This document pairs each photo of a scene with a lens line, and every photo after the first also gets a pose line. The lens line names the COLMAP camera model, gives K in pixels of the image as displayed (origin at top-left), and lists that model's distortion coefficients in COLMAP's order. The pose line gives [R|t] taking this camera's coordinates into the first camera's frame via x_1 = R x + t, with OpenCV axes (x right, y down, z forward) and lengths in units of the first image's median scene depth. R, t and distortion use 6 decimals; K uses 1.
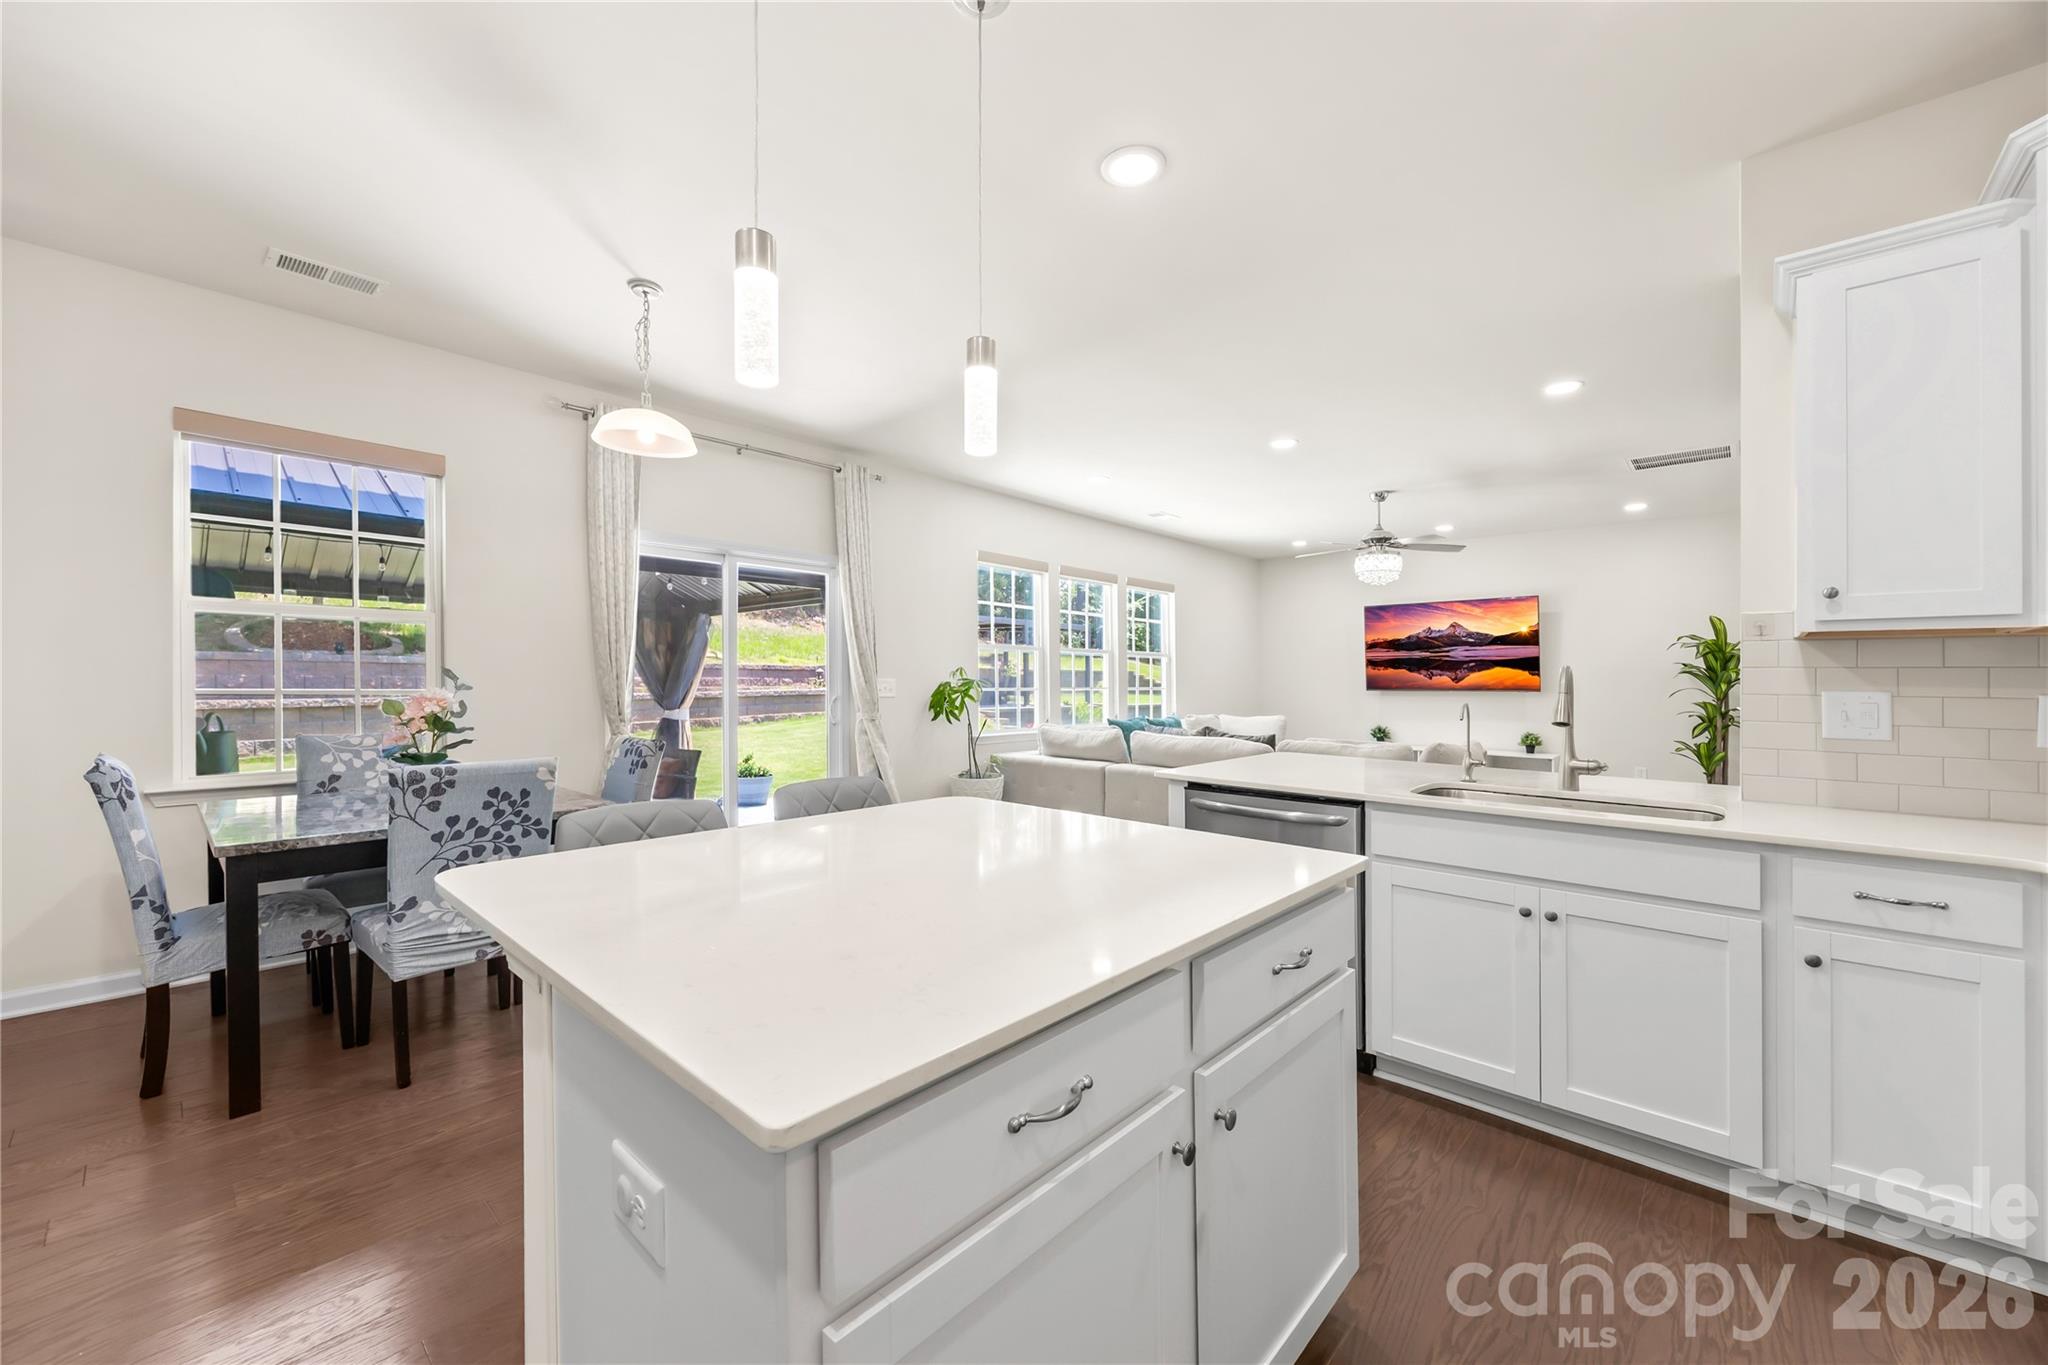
lens RADIAL K [[786.4, 0, 1022.4], [0, 786.4, 679.8], [0, 0, 1]] dist [-0.001933, -0.000283]
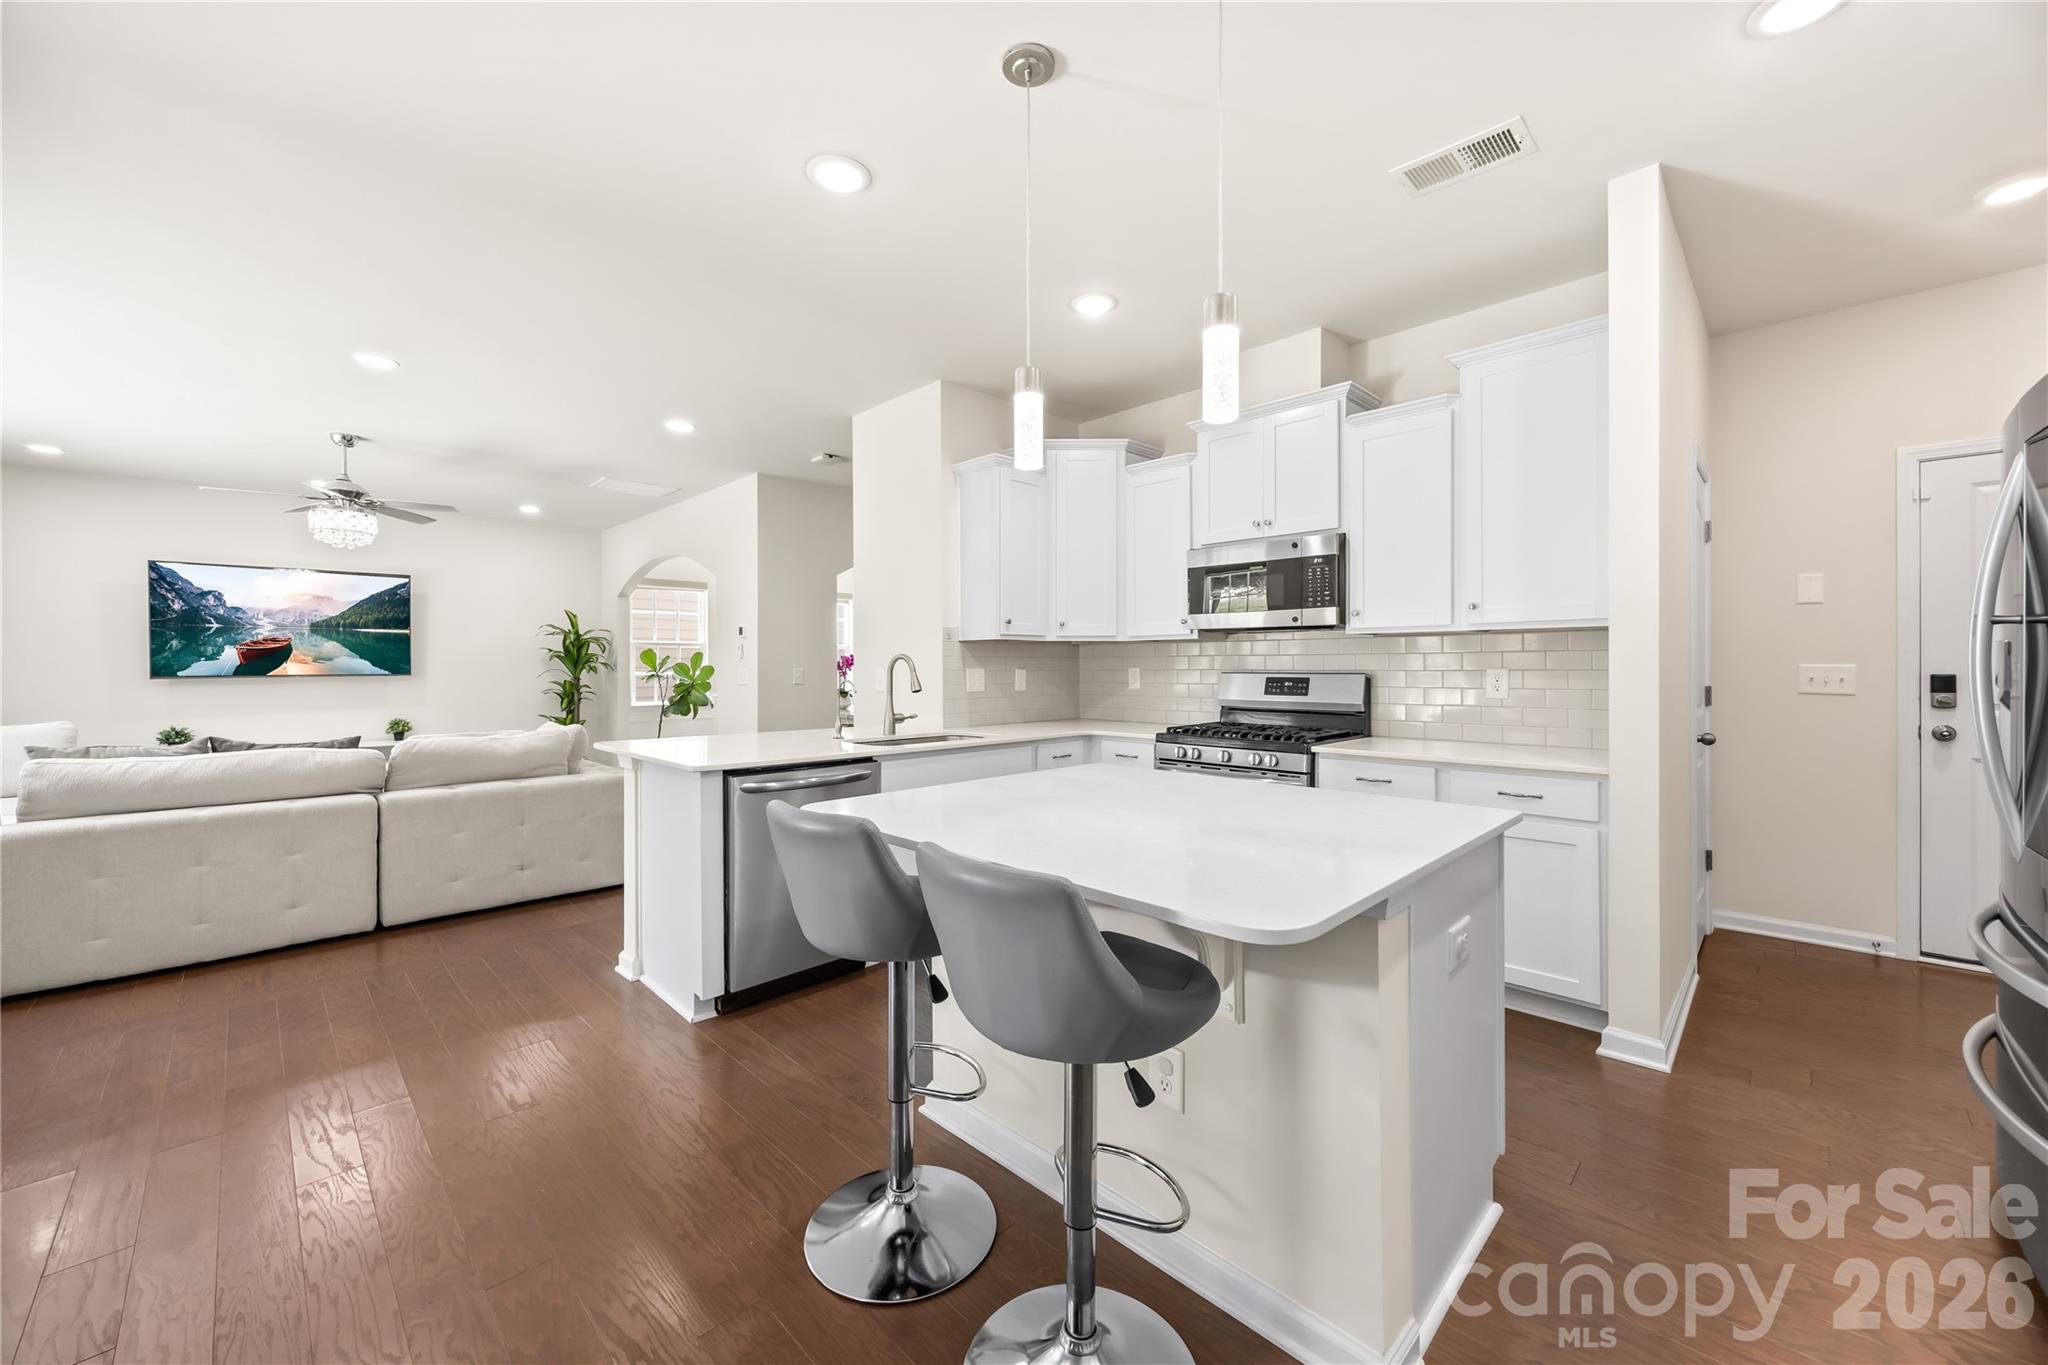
lens RADIAL K [[786.4, 0, 1018.4], [0, 786.4, 666.0], [0, 0, 1]] dist [-0.001933, -0.000283]
pose [[0.048962, -0.007685, 0.998771, -0.296364], [0.002753, 0.999968, 0.007559, -0.001999], [-0.998797, 0.002379, 0.048981, 0.233936]]
